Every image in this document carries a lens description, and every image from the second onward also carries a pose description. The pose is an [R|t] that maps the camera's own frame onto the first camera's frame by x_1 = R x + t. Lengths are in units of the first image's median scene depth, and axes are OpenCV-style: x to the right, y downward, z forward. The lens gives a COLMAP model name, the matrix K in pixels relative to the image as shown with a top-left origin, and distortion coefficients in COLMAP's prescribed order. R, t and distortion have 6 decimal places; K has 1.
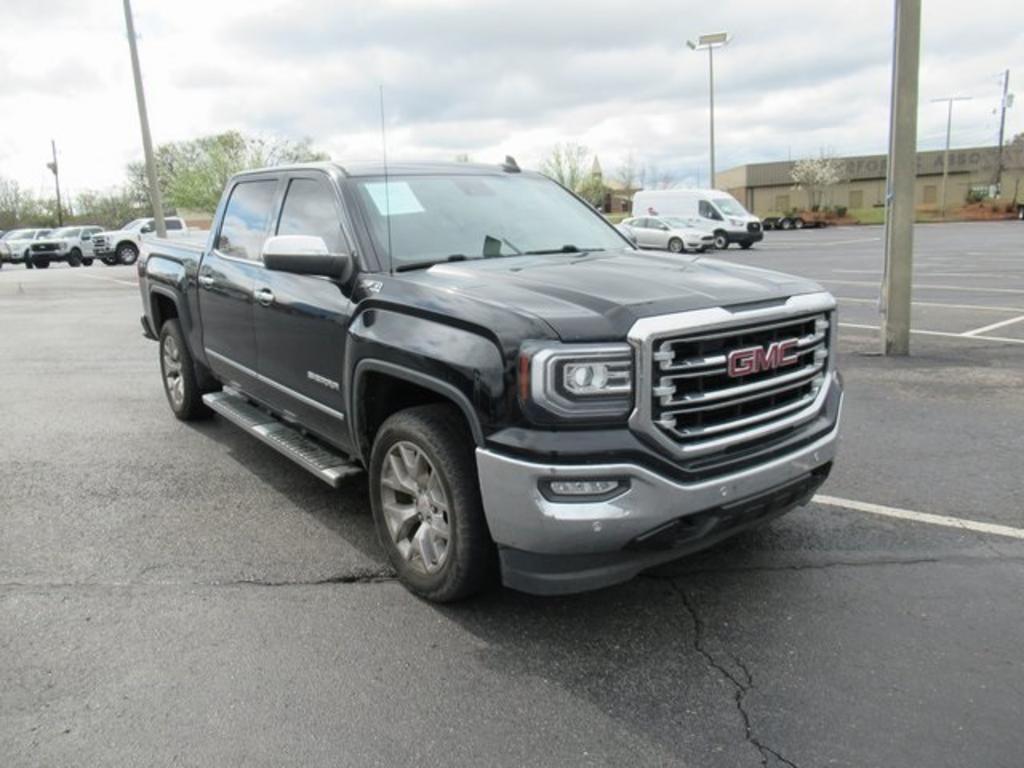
lens RADIAL K [[754.5, 0, 513.1], [0, 754.5, 384.4], [0, 0, 1]] dist [0.007064, -0.012193]
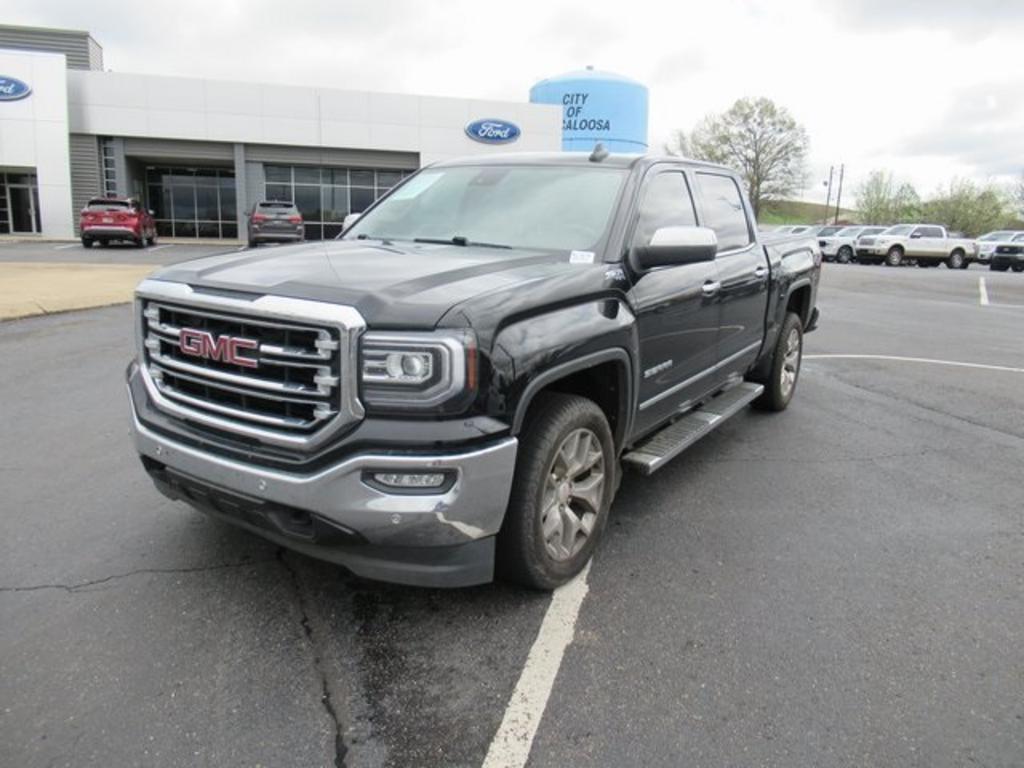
lens RADIAL K [[754.5, 0, 508.6], [0, 754.5, 384.9], [0, 0, 1]] dist [0.007064, -0.012193]
pose [[0.323064, 0.244392, -0.914277, 1.213911], [-0.247212, 0.954331, 0.167745, -0.219510], [0.913519, 0.171828, 0.368726, 0.892595]]
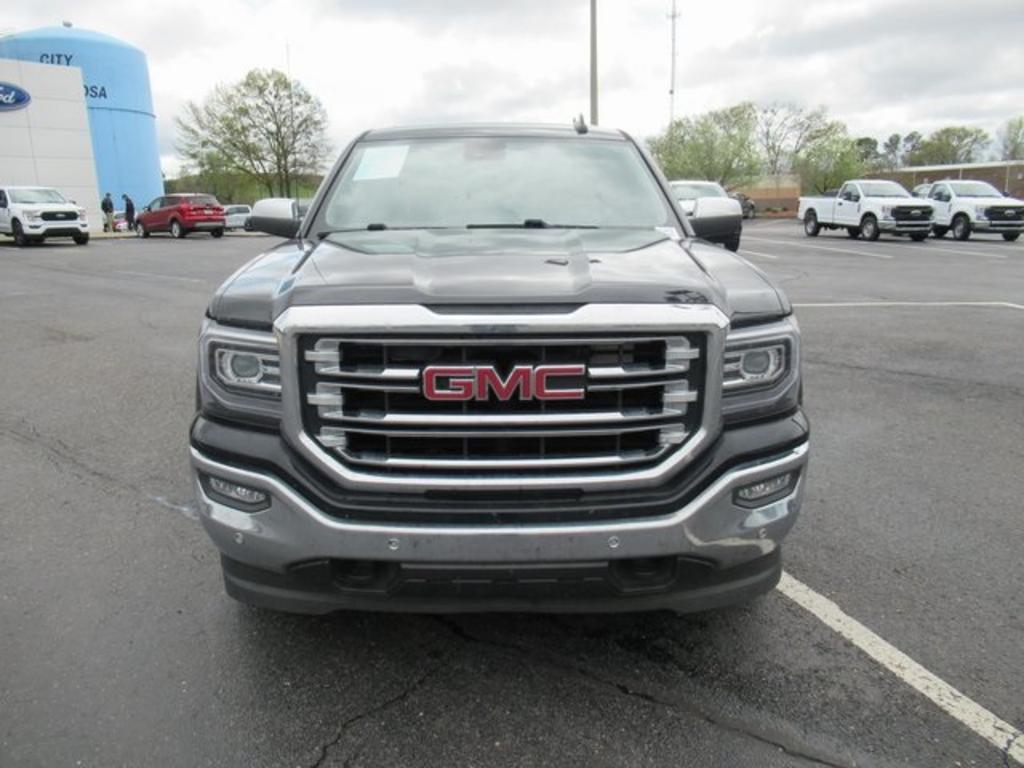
lens RADIAL K [[754.5, 0, 508.8], [0, 754.5, 385.3], [0, 0, 1]] dist [0.007064, -0.012193]
pose [[0.804596, 0.166080, -0.570126, 0.671607], [-0.145478, 0.985965, 0.081909, -0.083514], [0.575727, 0.017037, 0.817464, 0.373378]]
